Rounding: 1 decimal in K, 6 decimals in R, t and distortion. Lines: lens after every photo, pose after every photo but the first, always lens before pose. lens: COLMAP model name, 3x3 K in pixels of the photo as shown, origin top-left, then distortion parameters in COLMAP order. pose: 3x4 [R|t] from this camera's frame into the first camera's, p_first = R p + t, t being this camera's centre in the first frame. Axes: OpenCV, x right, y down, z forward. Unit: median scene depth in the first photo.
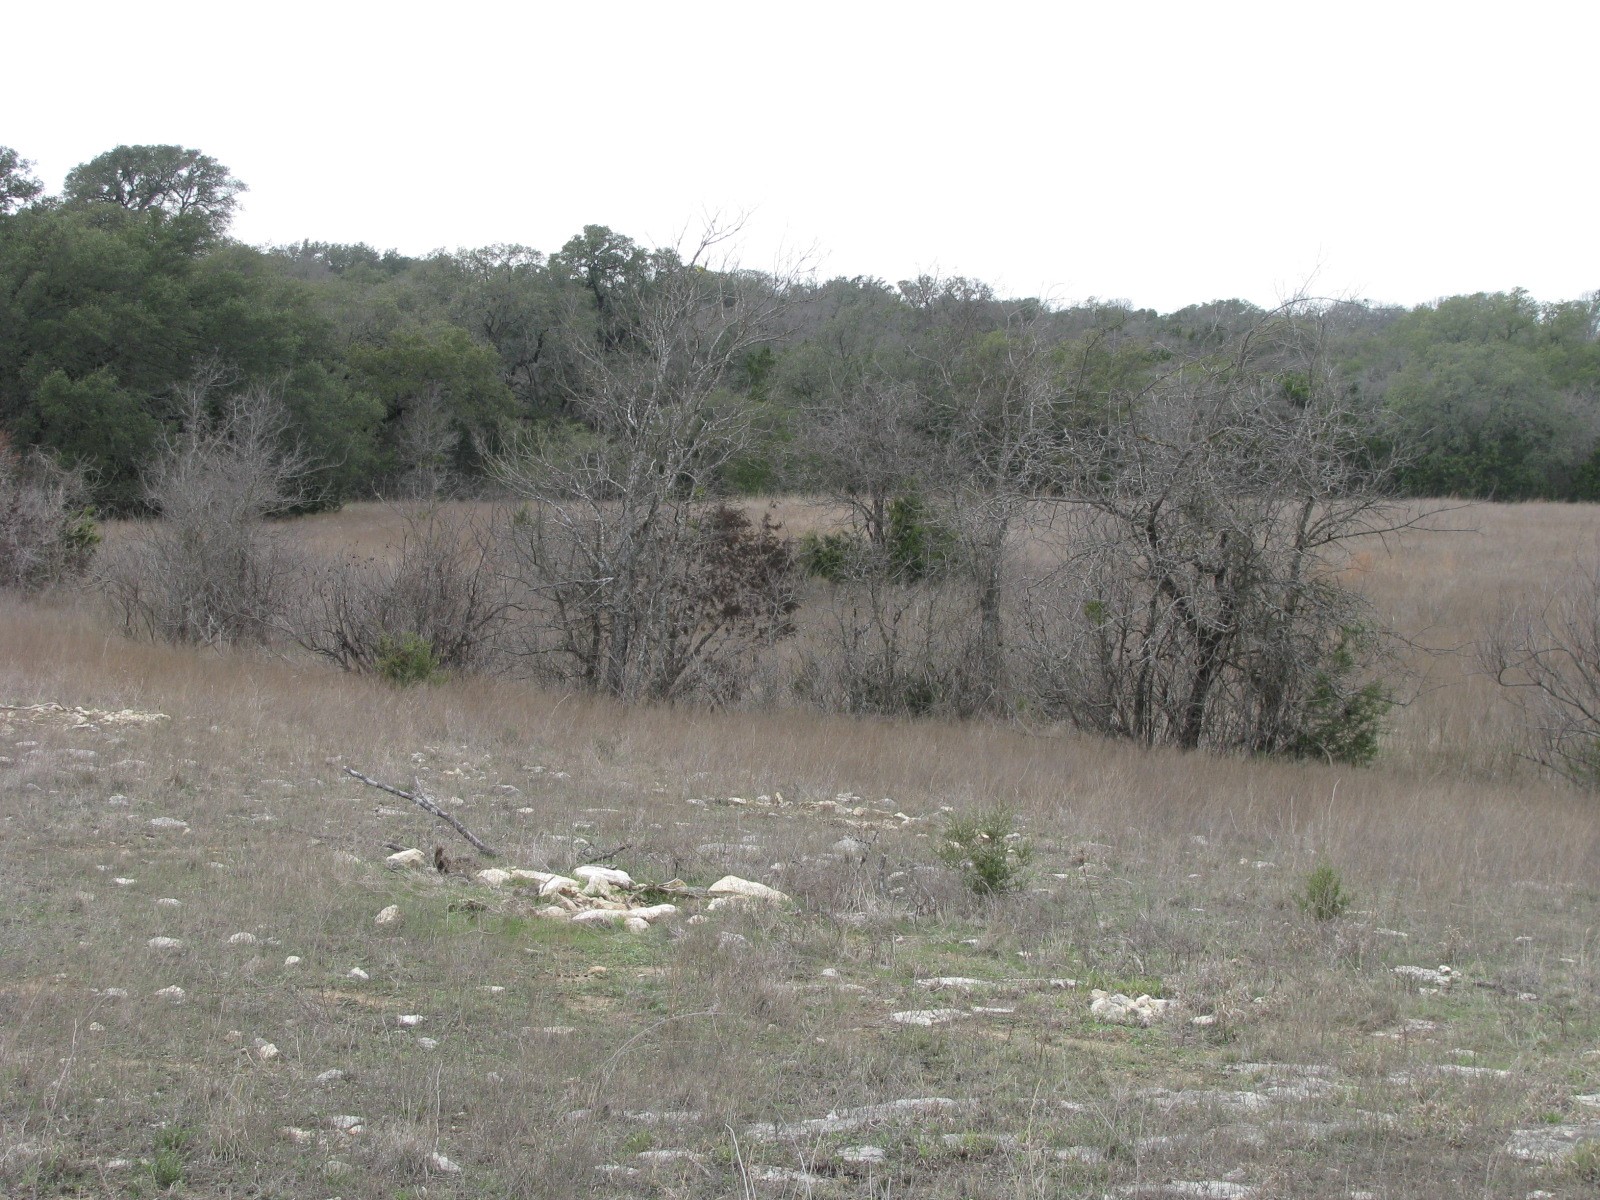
lens RADIAL K [[3217.9, 0, 801.1], [0, 3217.9, 595.9], [0, 0, 1]] dist [0.013884, 0.000000]
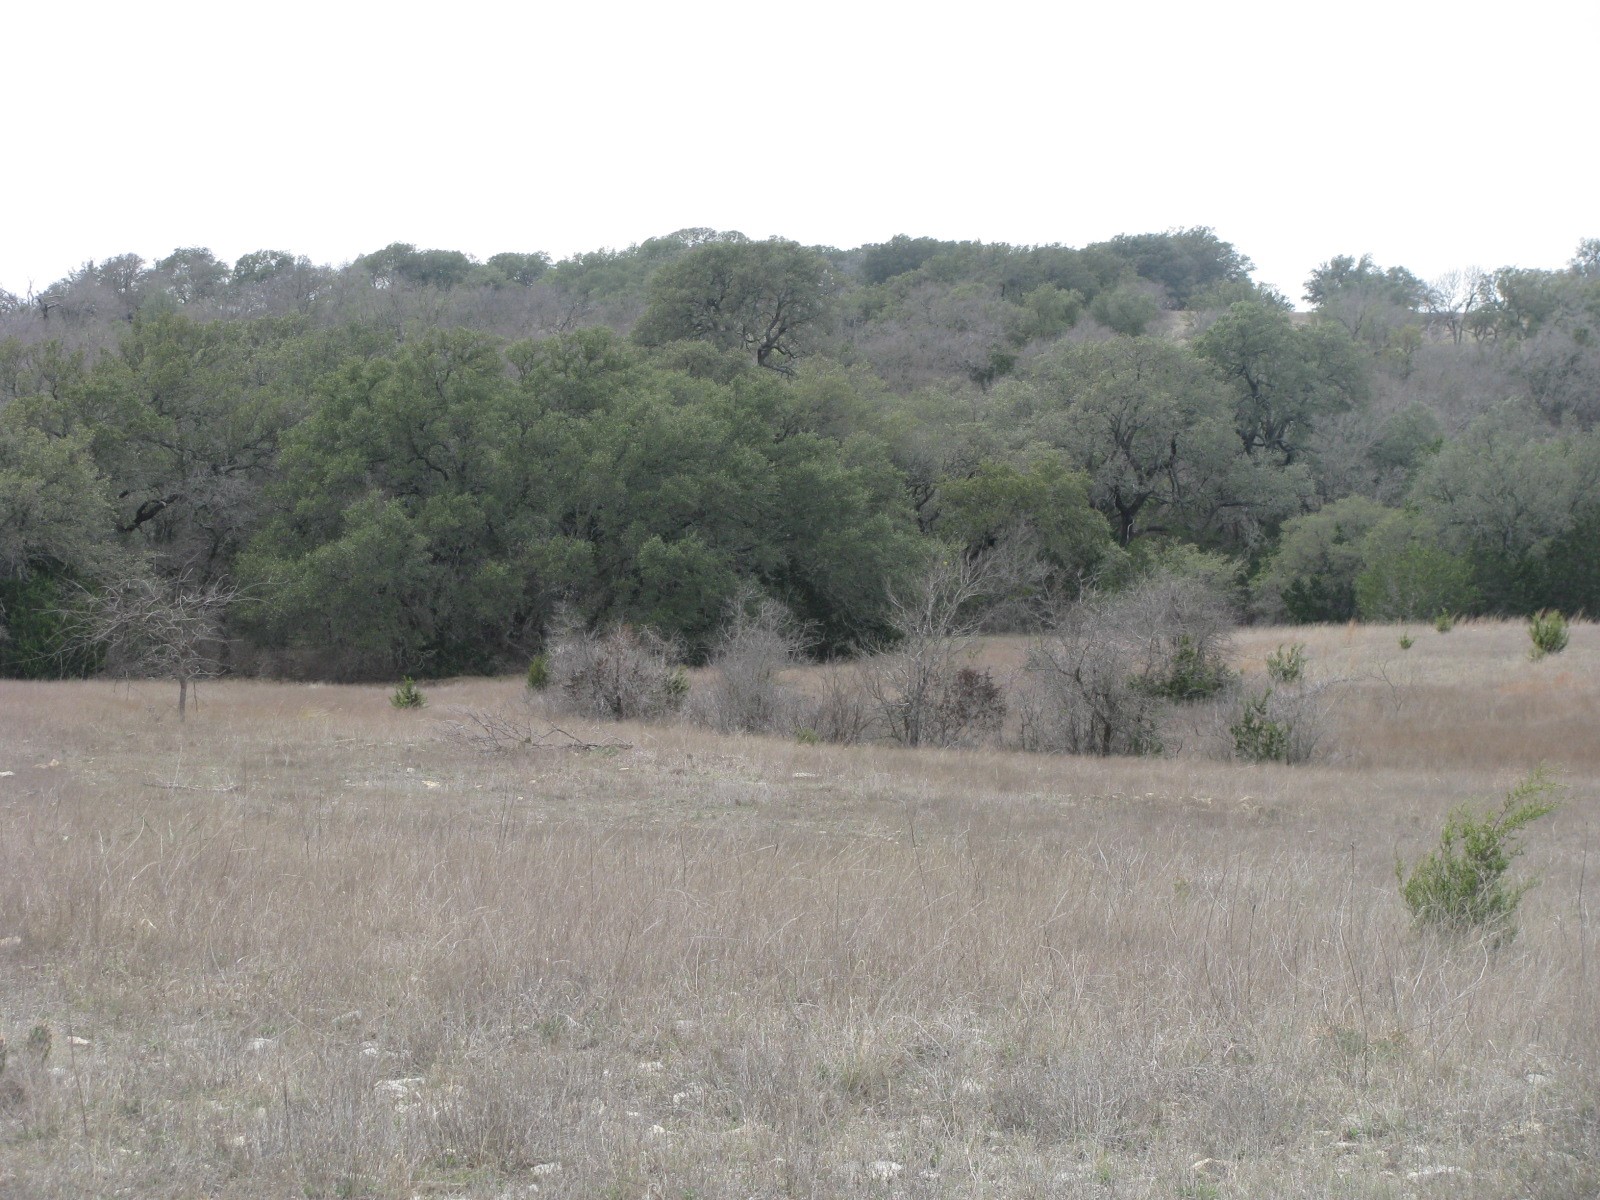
lens RADIAL K [[5640.3, 0, 799.7], [0, 5640.3, 600.2], [0, 0, 1]] dist [0.060888, 0.000000]
pose [[0.979876, -0.028841, -0.197511, 0.208198], [0.023667, 0.999313, -0.028509, 0.010593], [0.198198, 0.023261, 0.979886, -0.922709]]
